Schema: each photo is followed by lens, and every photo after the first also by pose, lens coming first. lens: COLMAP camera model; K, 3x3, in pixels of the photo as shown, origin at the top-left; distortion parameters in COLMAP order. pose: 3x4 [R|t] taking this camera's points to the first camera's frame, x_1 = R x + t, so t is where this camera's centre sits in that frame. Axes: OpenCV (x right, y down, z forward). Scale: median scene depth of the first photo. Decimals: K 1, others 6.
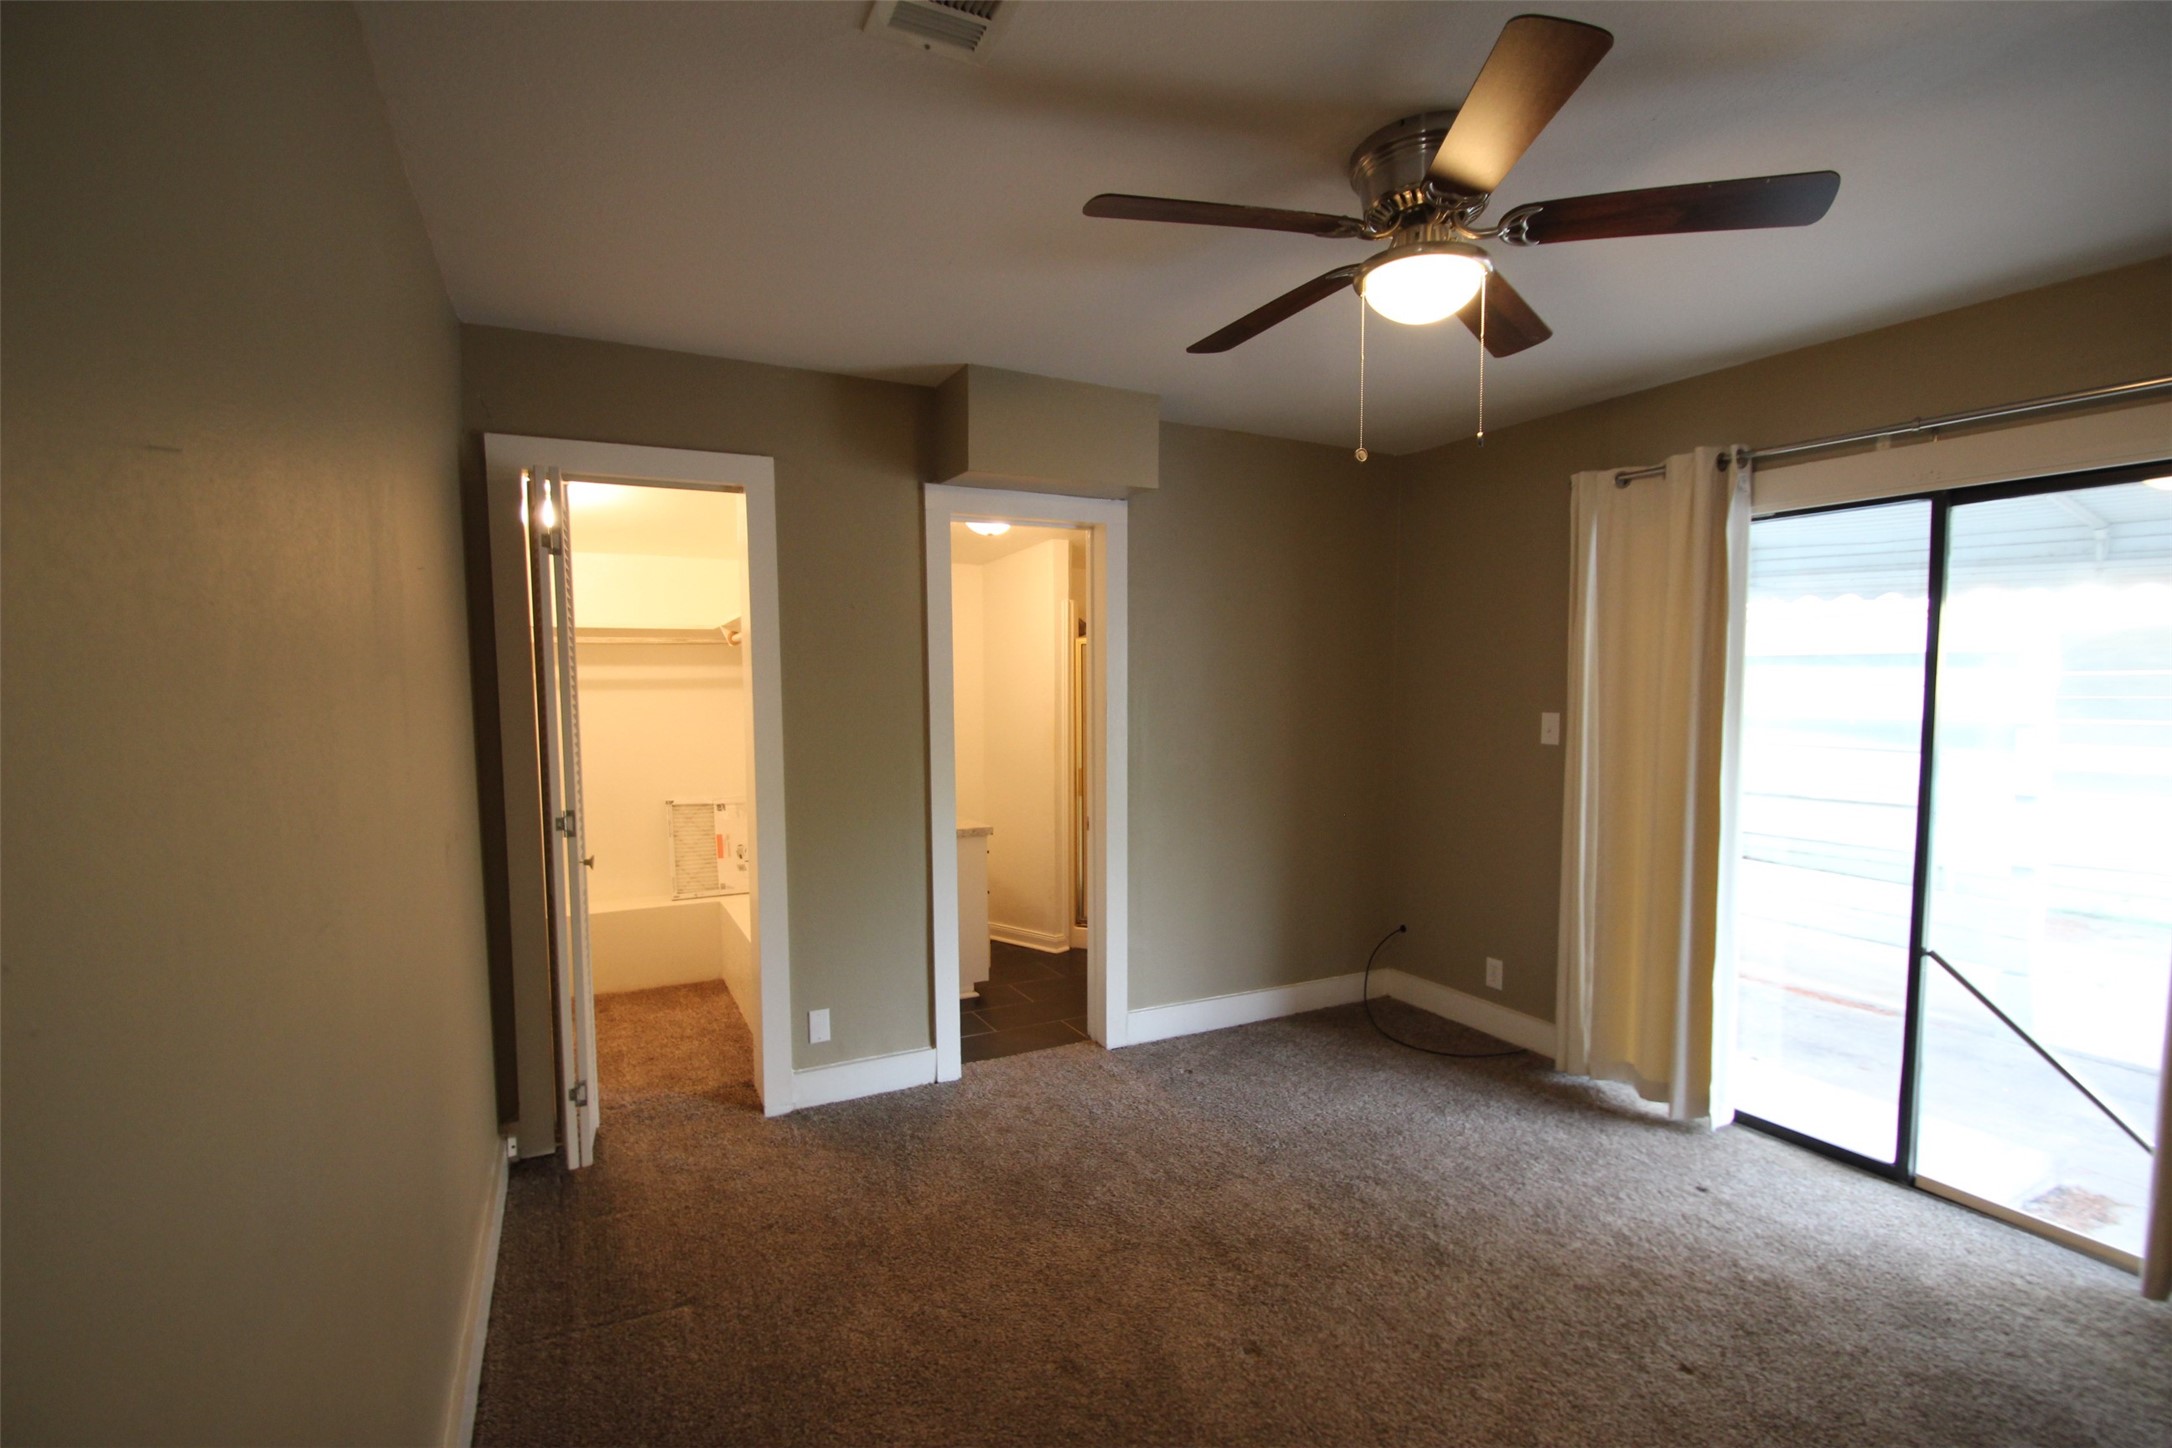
lens RADIAL K [[1012.9, 0, 1100.4], [0, 1012.9, 762.4], [0, 0, 1]] dist [0.017548, -0.020247]
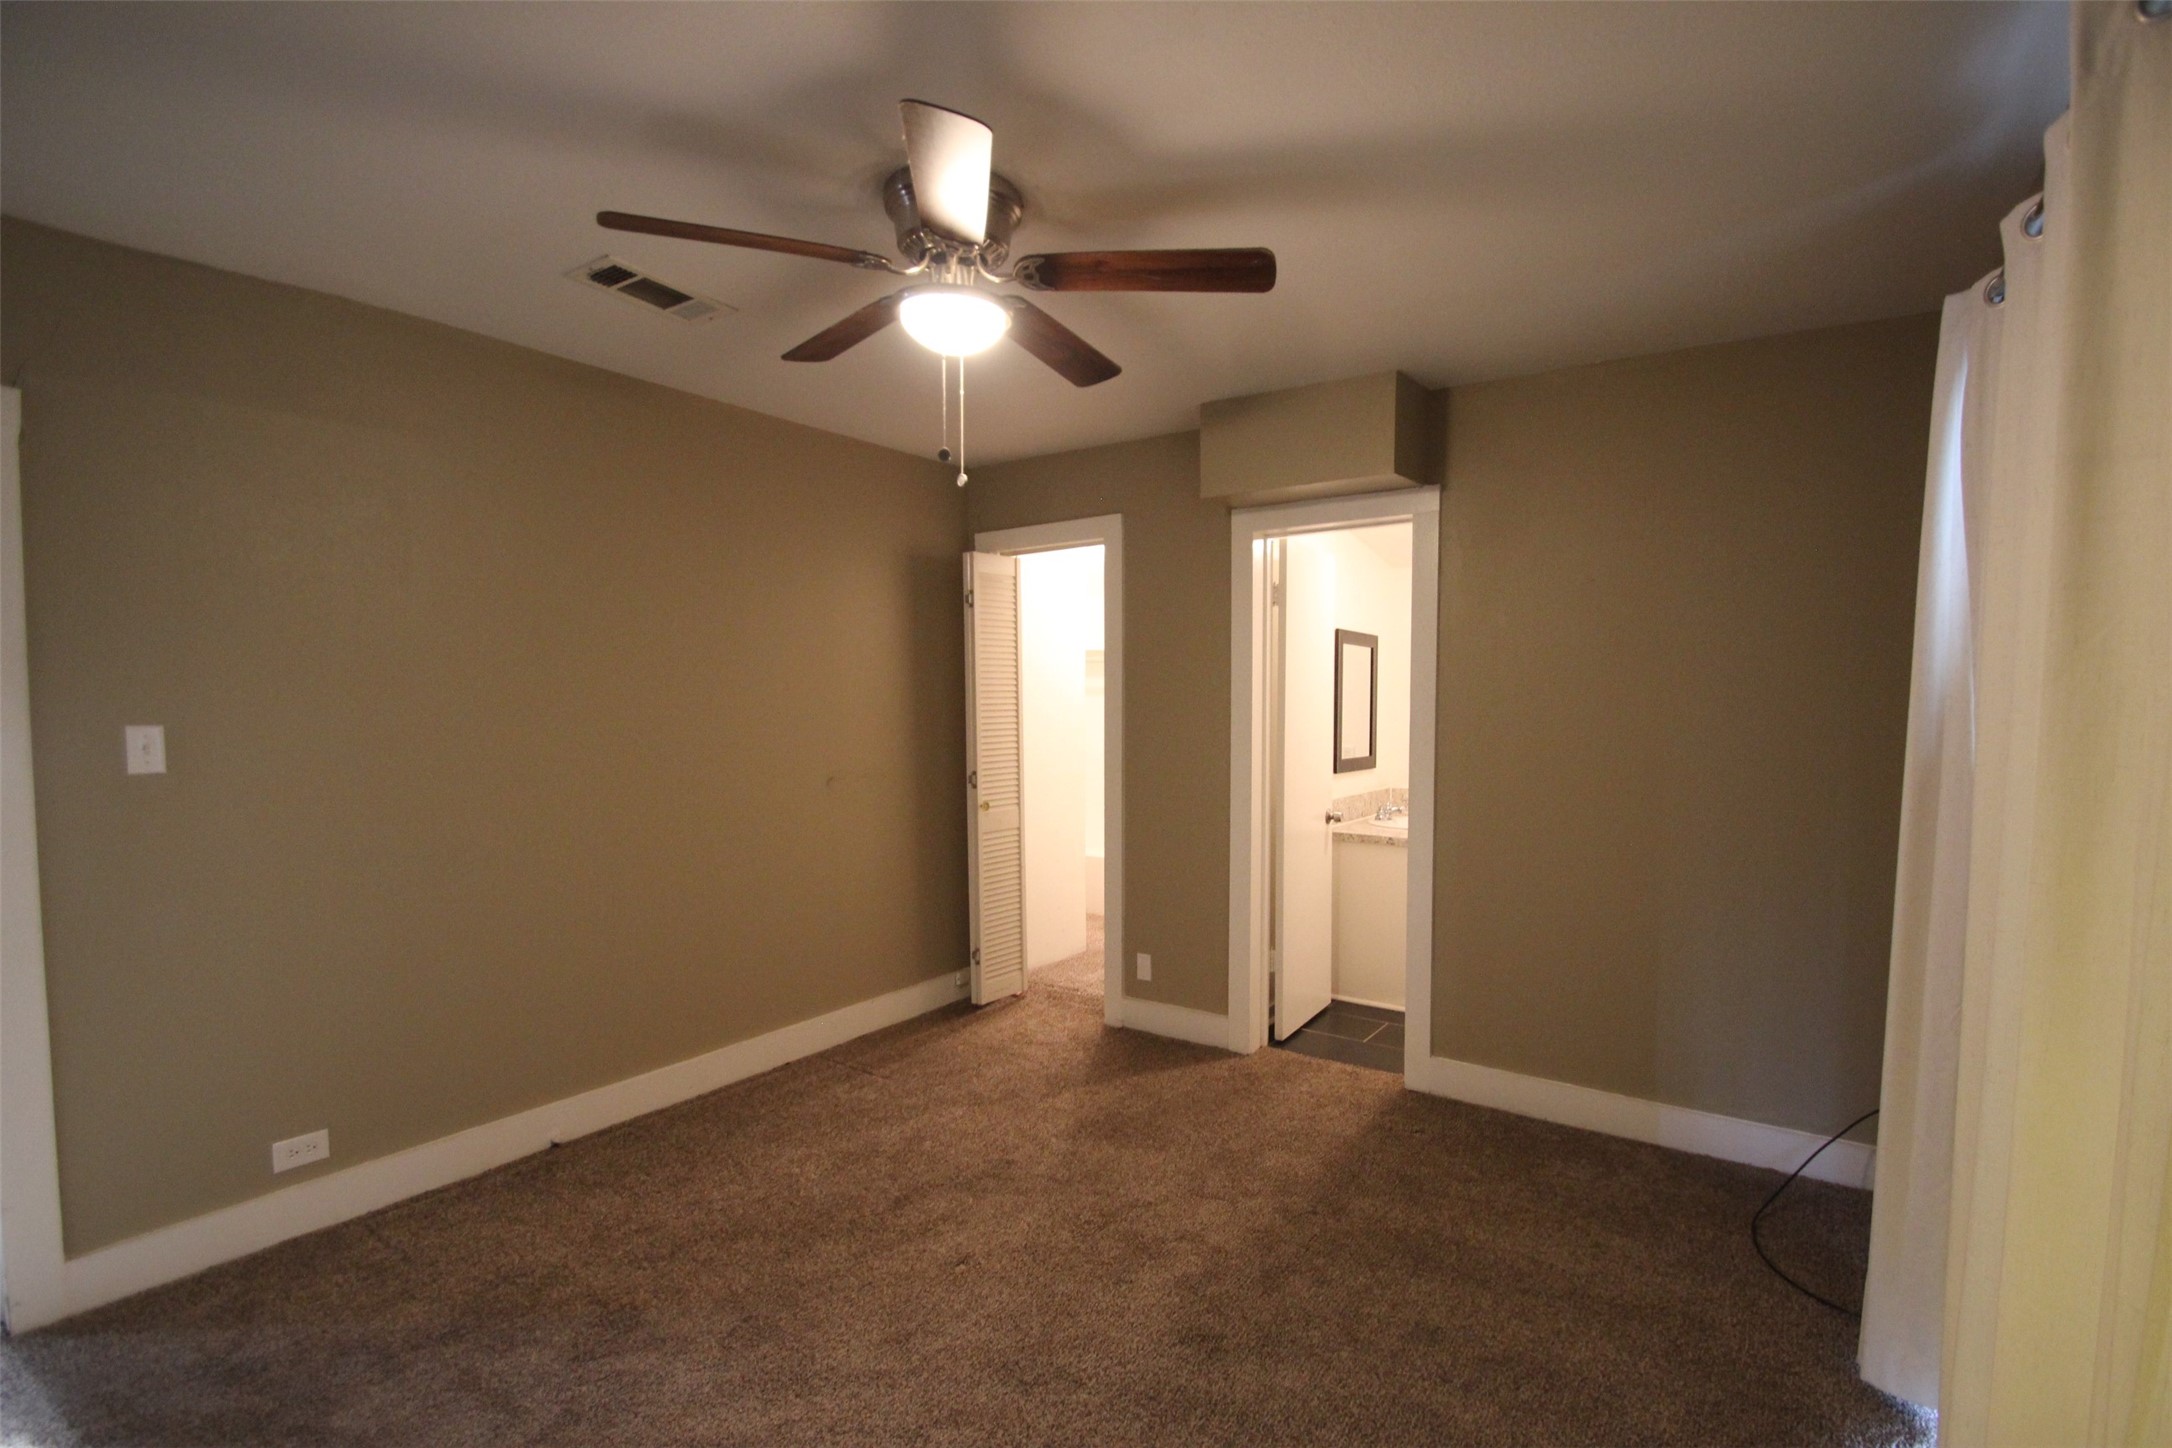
lens RADIAL K [[1012.9, 0, 1100.4], [0, 1012.9, 762.4], [0, 0, 1]] dist [0.017548, -0.020247]
pose [[0.471471, 0.059493, -0.879873, 0.770028], [-0.069736, 0.997113, 0.030053, -0.021267], [0.879120, 0.047190, 0.474258, 0.360490]]
